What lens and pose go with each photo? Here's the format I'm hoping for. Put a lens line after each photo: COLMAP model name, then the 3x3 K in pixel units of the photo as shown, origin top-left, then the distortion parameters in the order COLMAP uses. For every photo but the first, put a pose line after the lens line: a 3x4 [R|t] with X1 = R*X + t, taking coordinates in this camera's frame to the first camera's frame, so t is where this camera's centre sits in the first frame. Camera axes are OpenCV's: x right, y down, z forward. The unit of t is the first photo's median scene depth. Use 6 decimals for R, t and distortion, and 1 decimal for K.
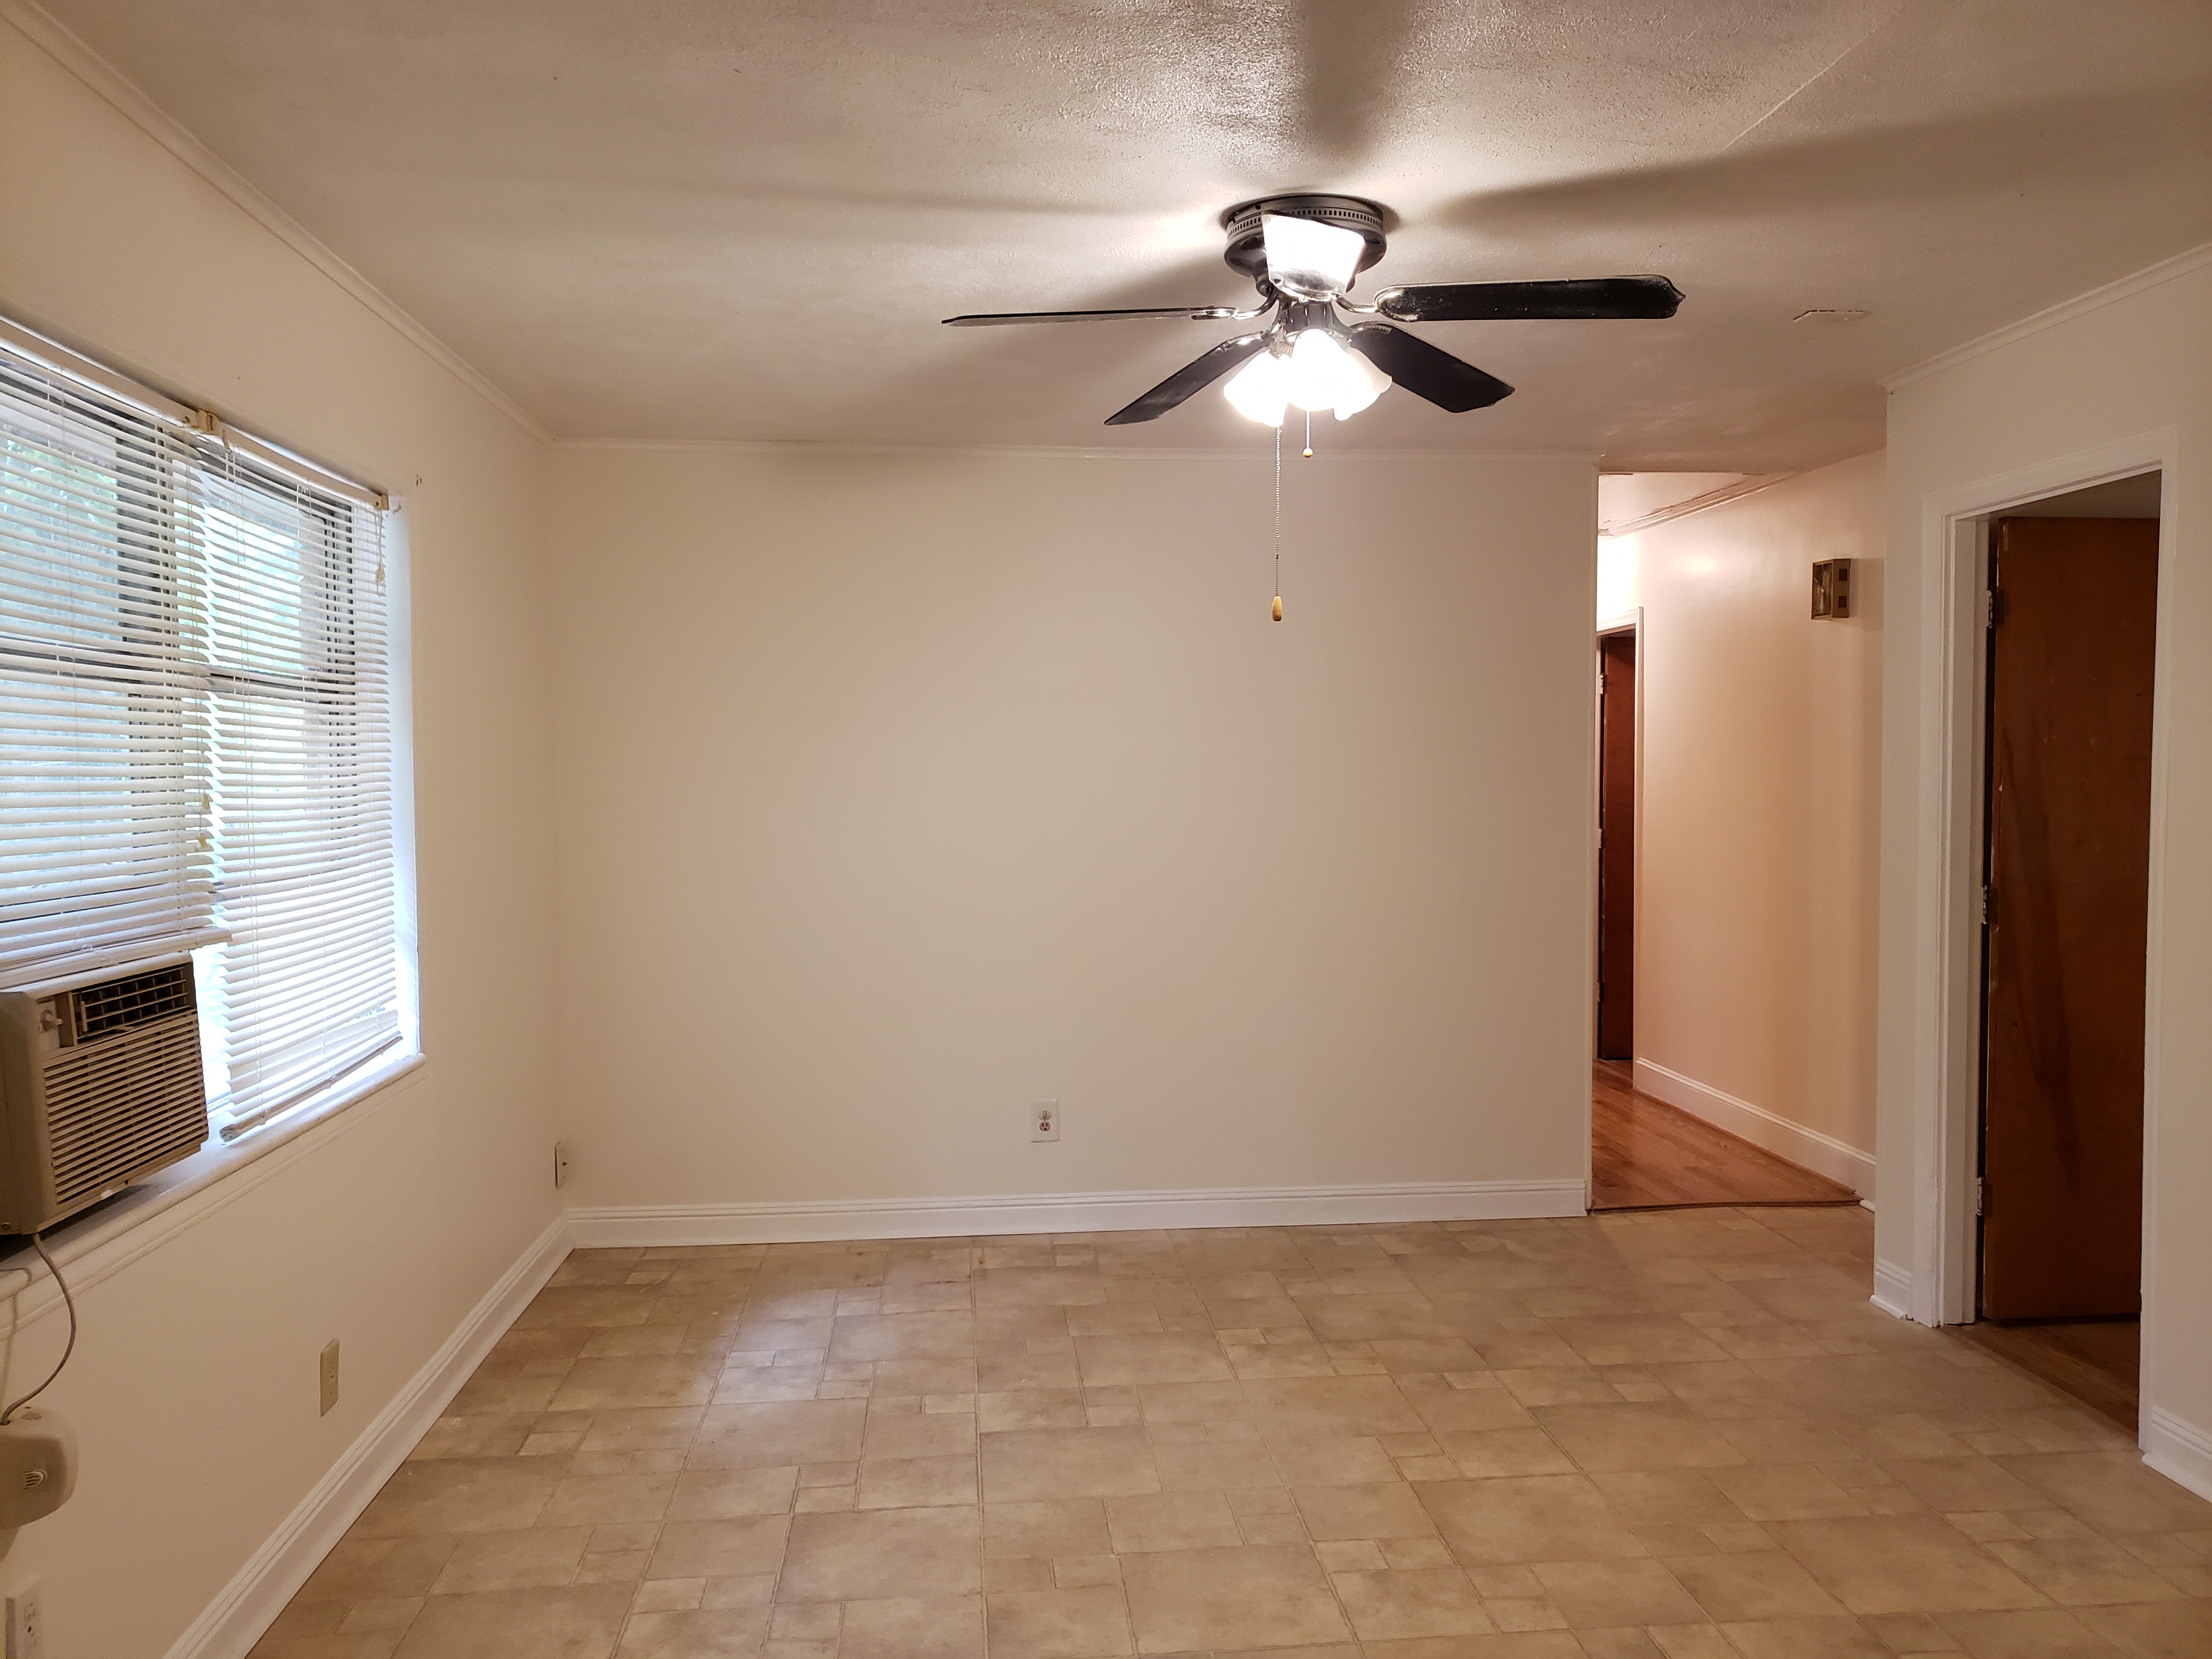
lens RADIAL K [[1713.8, 0, 1106.0], [0, 1713.8, 829.2], [0, 0, 1]] dist [0.008043, 0.000041]
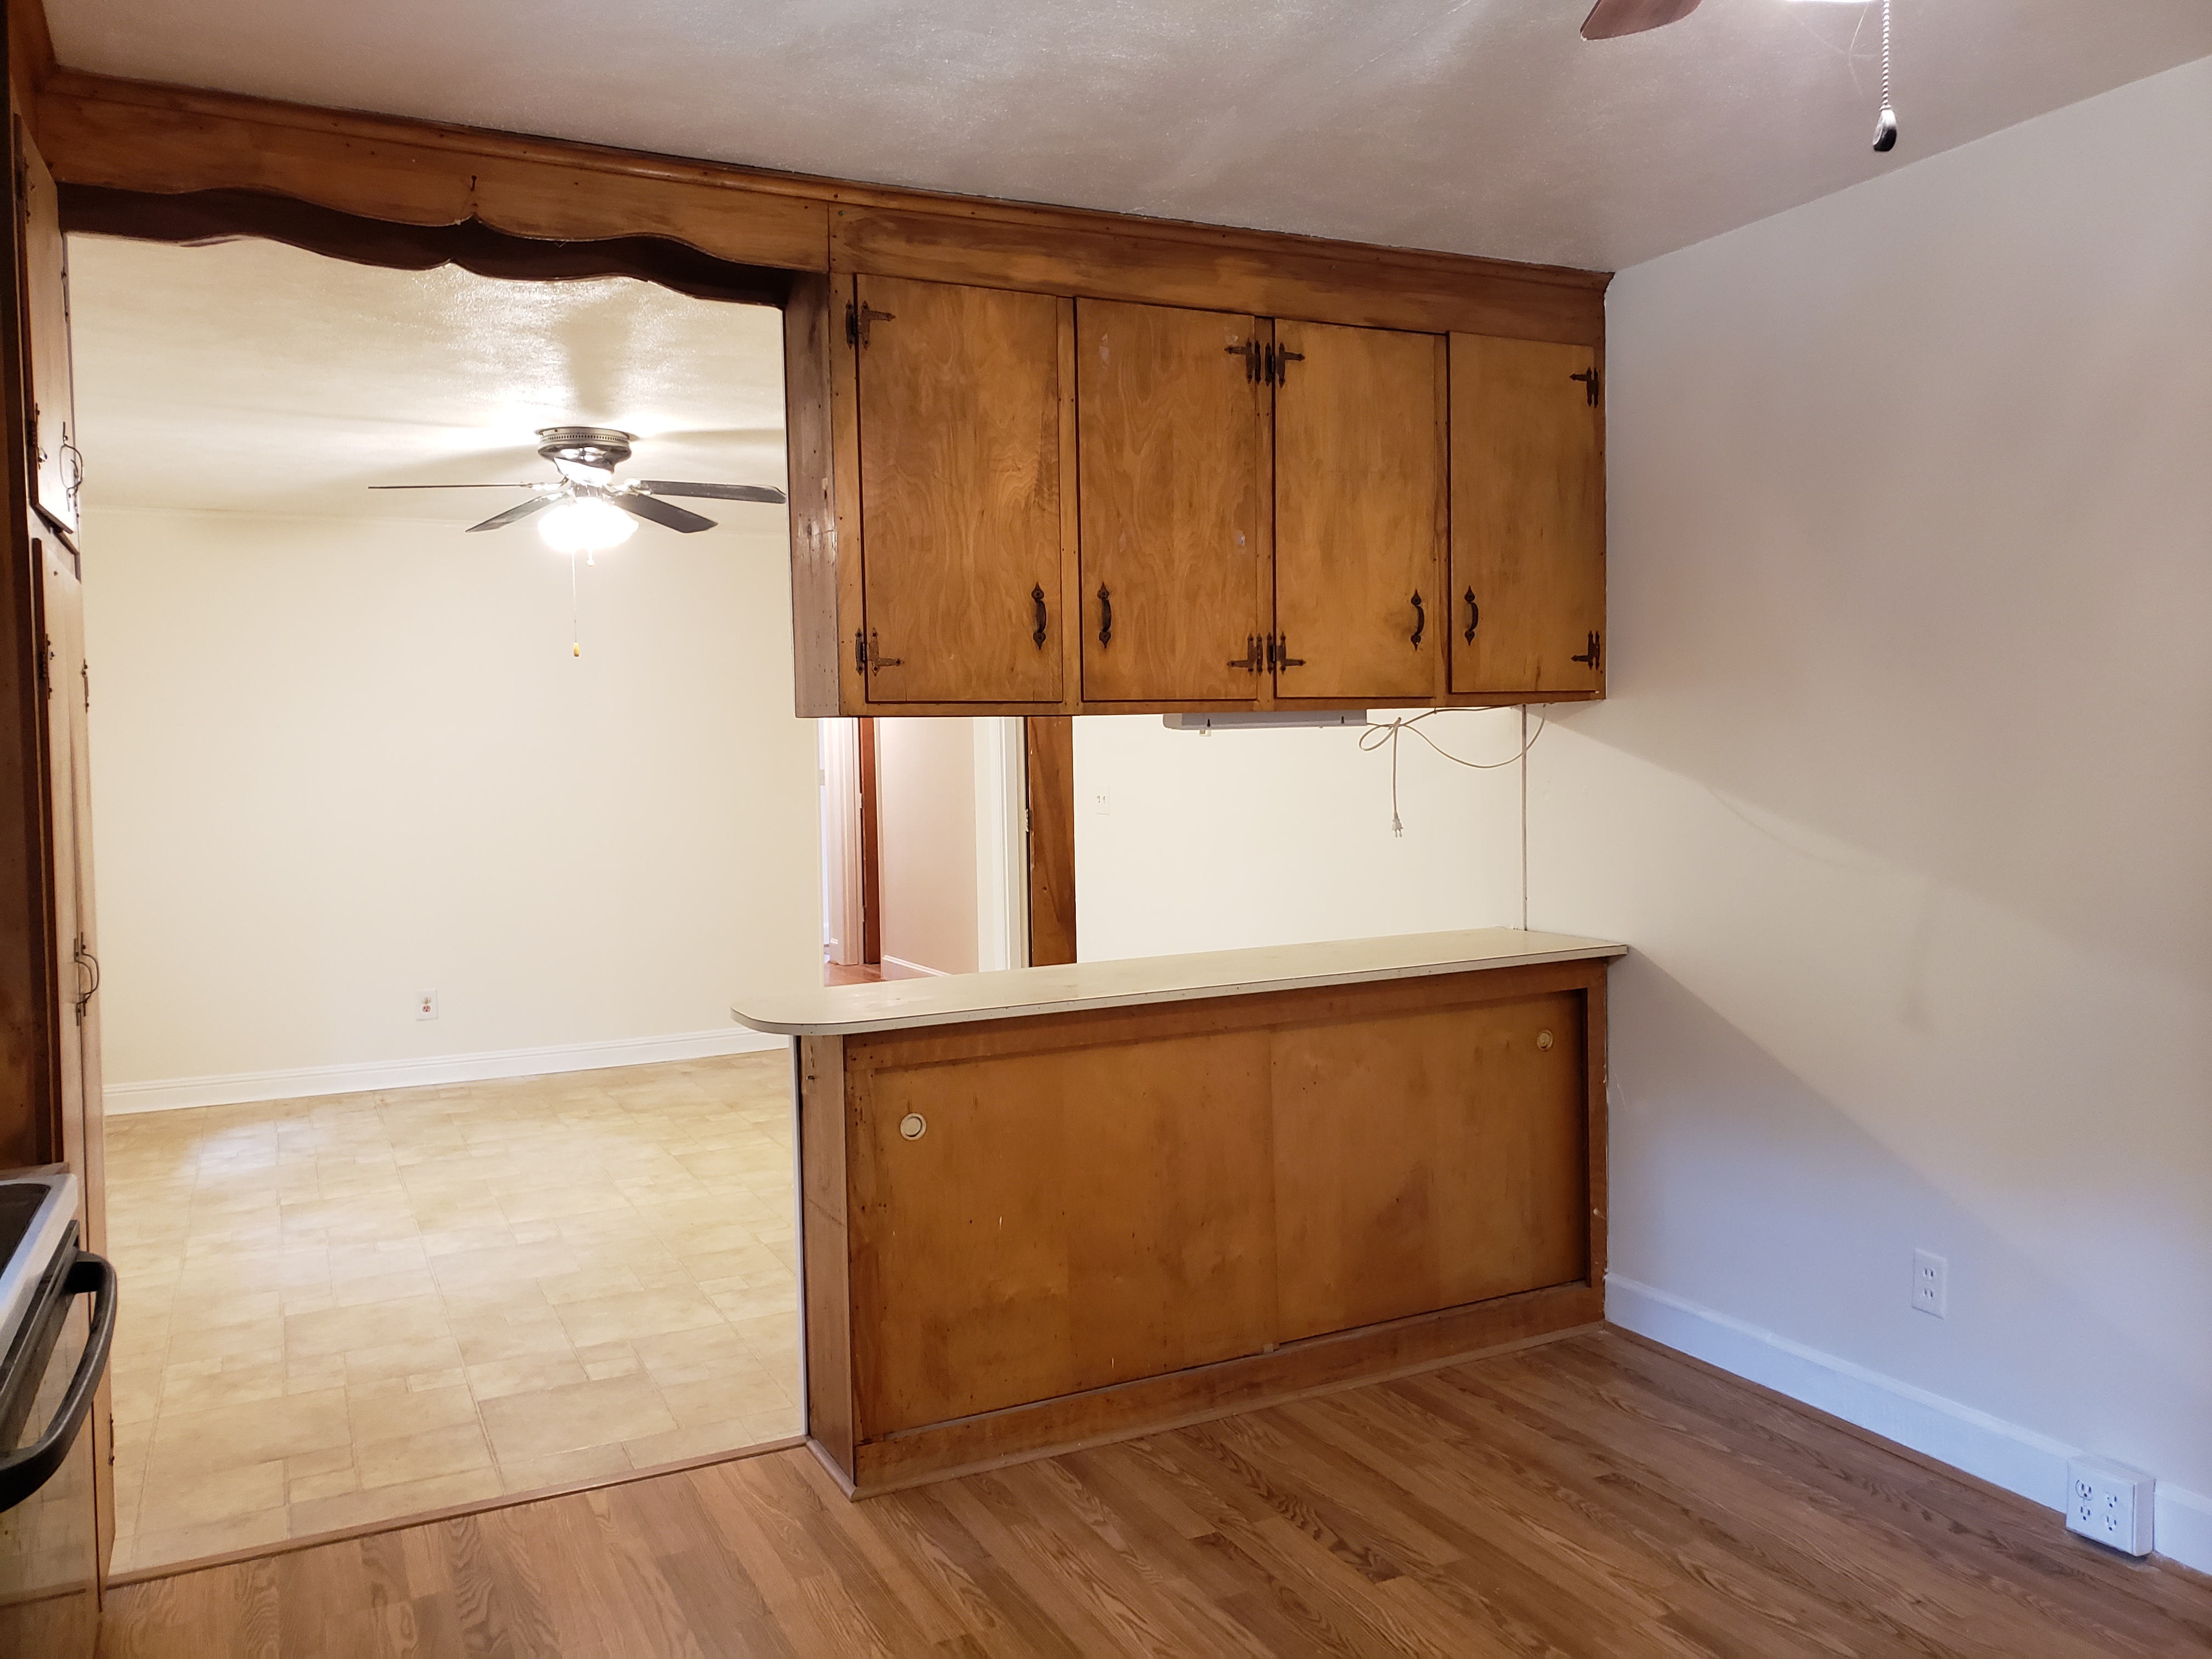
lens RADIAL K [[1713.8, 0, 1118.9], [0, 1713.8, 800.3], [0, 0, 1]] dist [0.008043, 0.000041]
pose [[0.930855, -0.025771, 0.364479, -0.021009], [0.030323, 0.999517, -0.006771, 0.041562], [-0.364128, 0.017355, 0.931187, -0.642915]]
